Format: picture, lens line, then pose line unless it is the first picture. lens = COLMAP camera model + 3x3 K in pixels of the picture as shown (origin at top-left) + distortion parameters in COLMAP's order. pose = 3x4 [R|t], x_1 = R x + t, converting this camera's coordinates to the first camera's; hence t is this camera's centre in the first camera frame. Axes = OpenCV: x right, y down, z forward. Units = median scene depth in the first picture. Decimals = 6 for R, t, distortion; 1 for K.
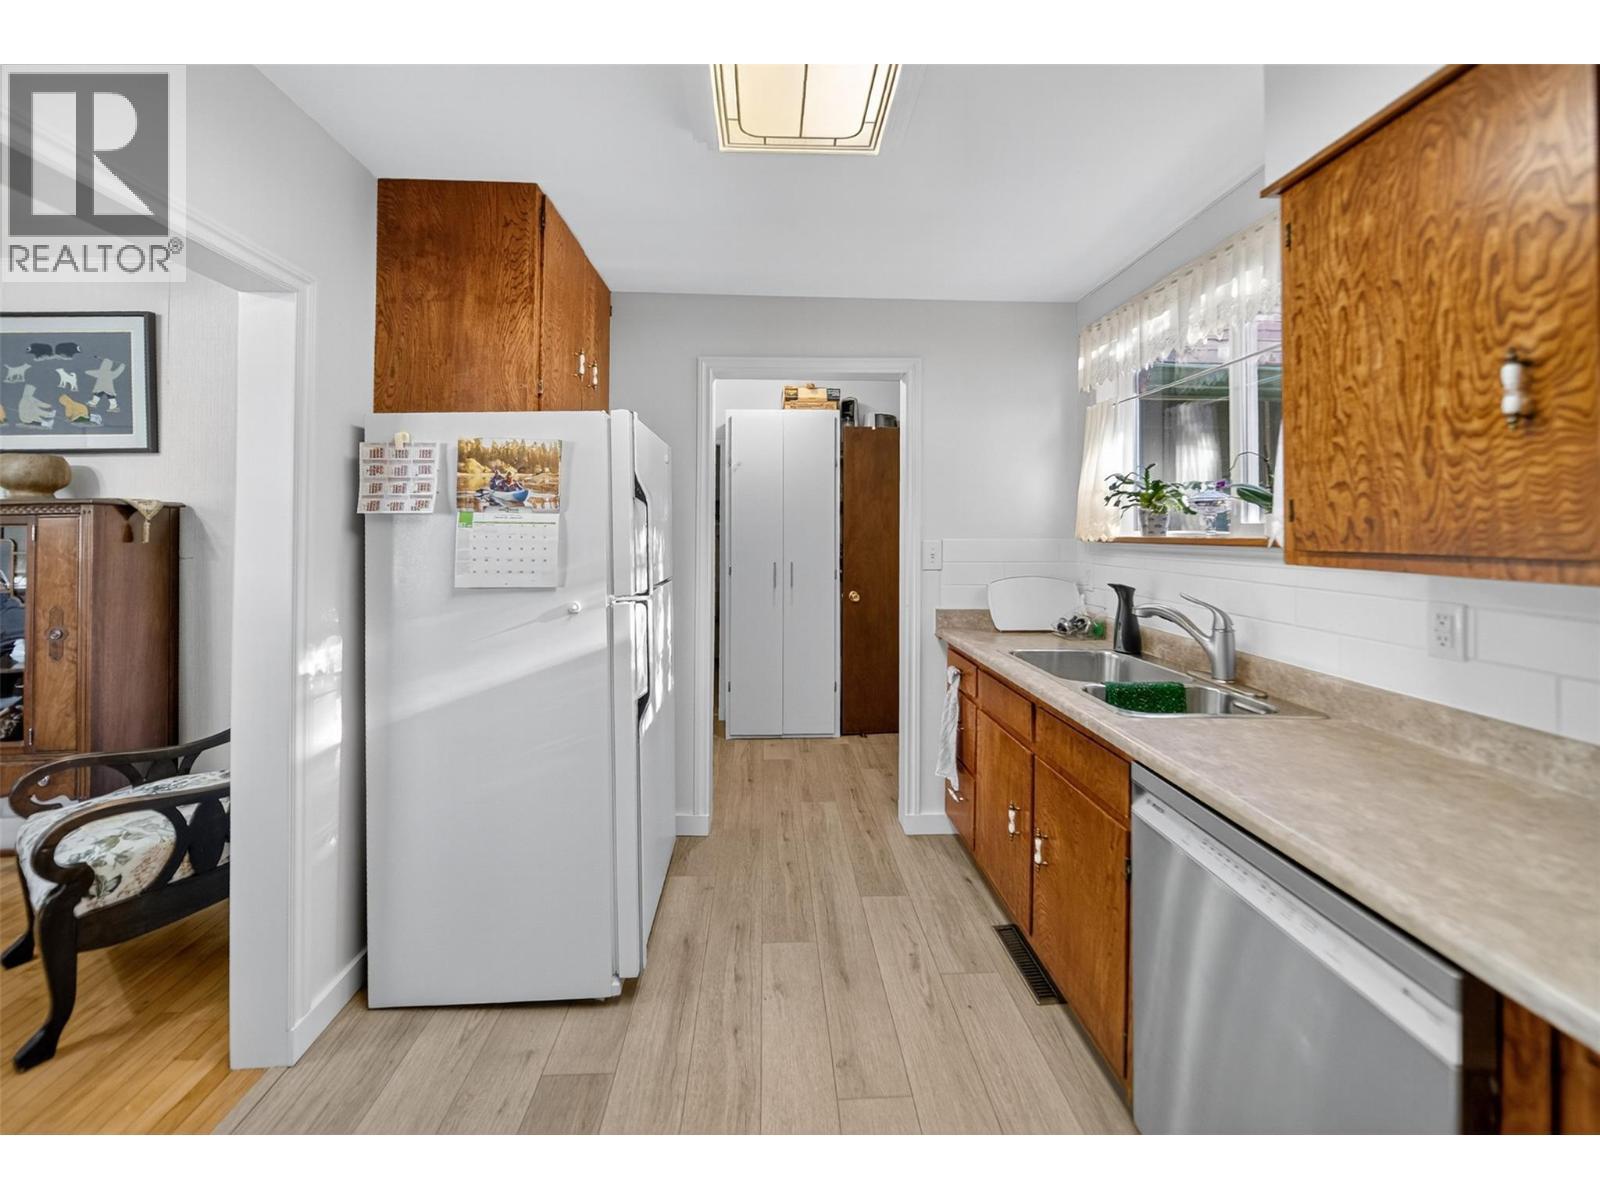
lens RADIAL K [[600.8, 0, 789.1], [0, 600.8, 608.5], [0, 0, 1]] dist [0.000318, -0.000078]
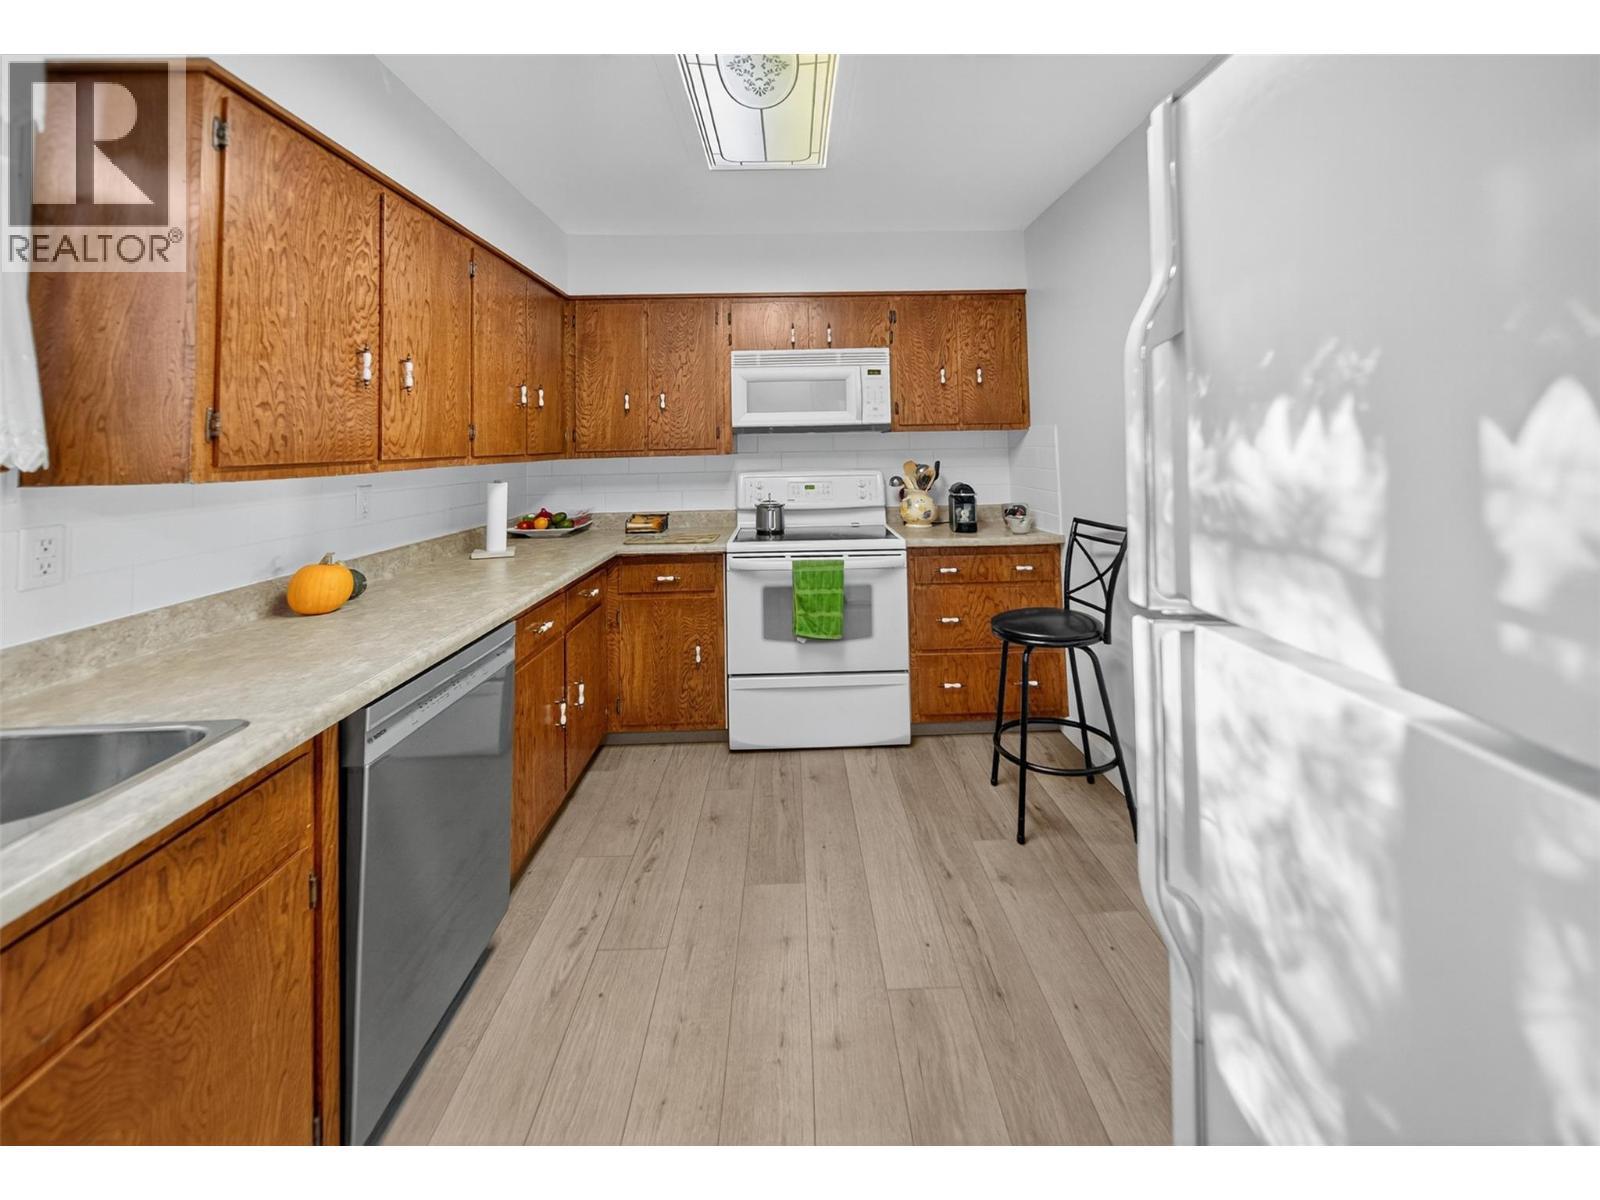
lens RADIAL K [[622.7, 0, 819.3], [0, 622.7, 549.9], [0, 0, 1]] dist [-0.000314, -0.000010]
pose [[-0.999798, 0.018873, -0.006881, -0.070076], [0.016006, 0.955413, 0.294839, -0.185152], [0.012139, 0.294669, -0.955522, 1.496511]]
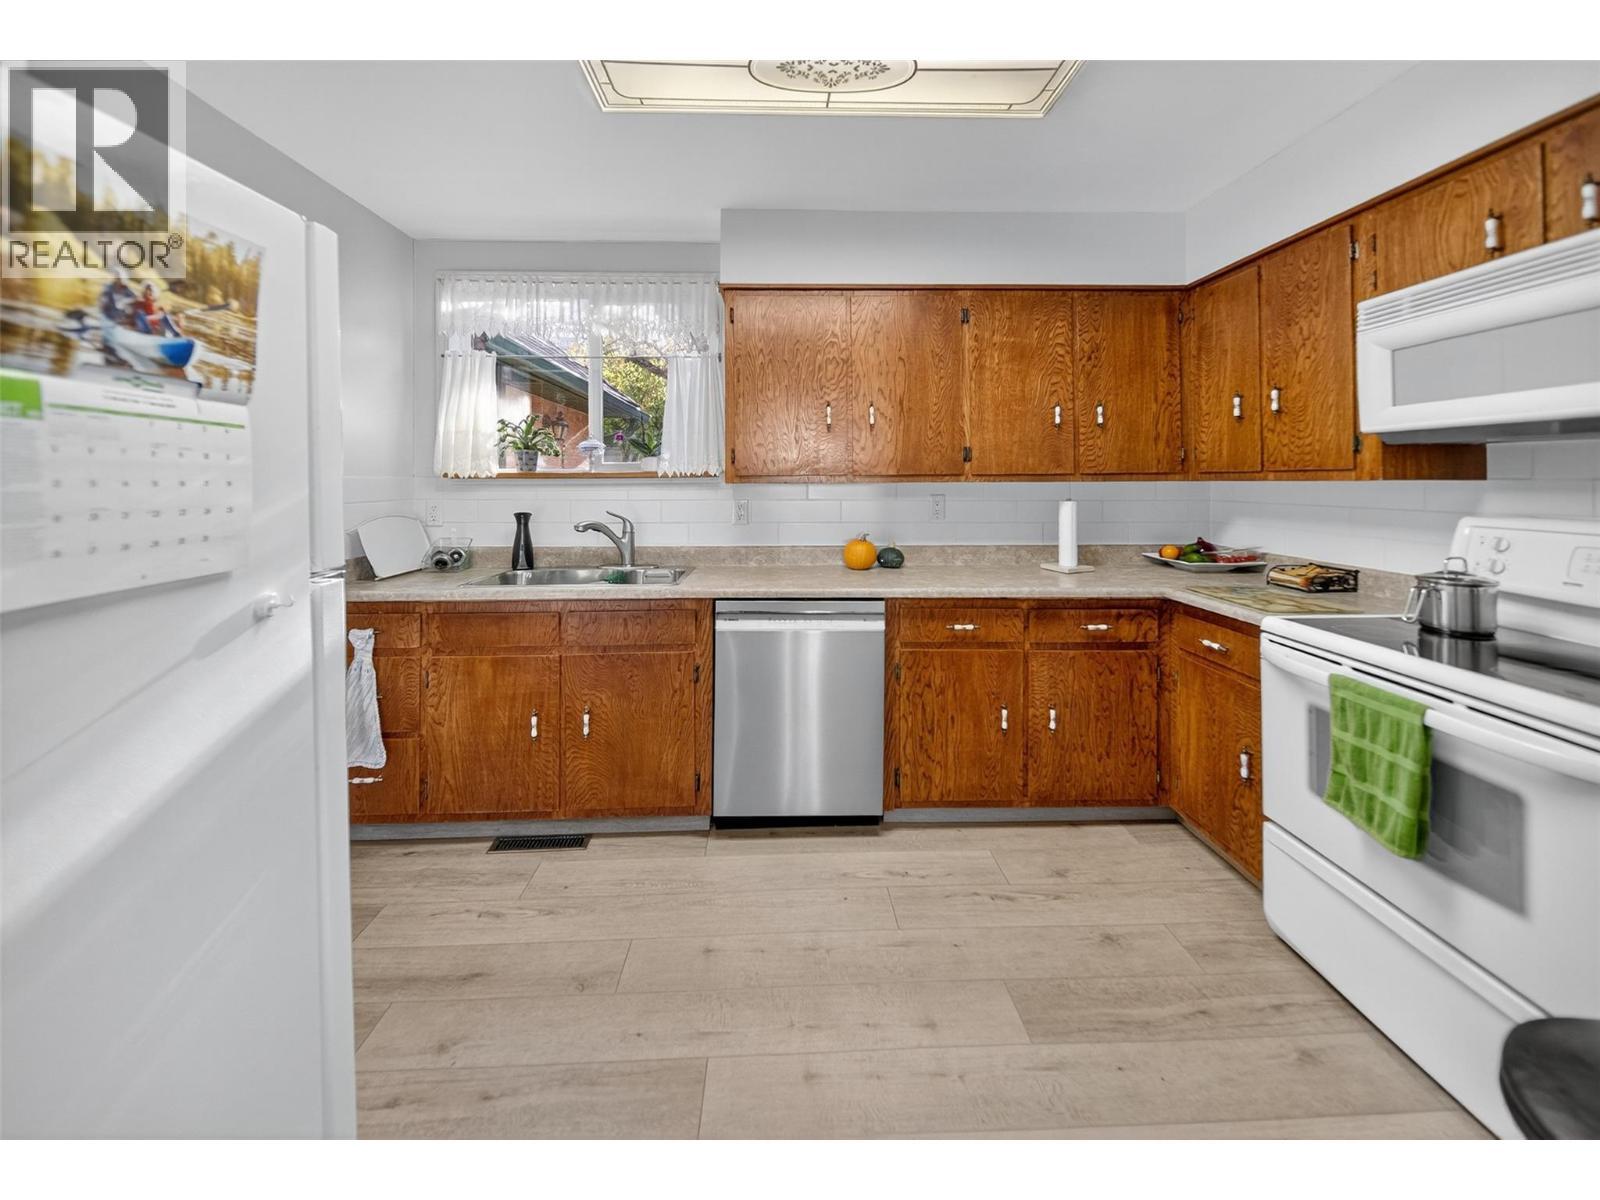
lens RADIAL K [[600.8, 0, 789.1], [0, 600.8, 608.5], [0, 0, 1]] dist [0.000318, -0.000078]
pose [[-0.006408, -0.213222, 0.976983, -0.927331], [0.133434, 0.968083, 0.212155, -0.051631], [-0.991037, 0.131723, 0.022248, 0.628123]]
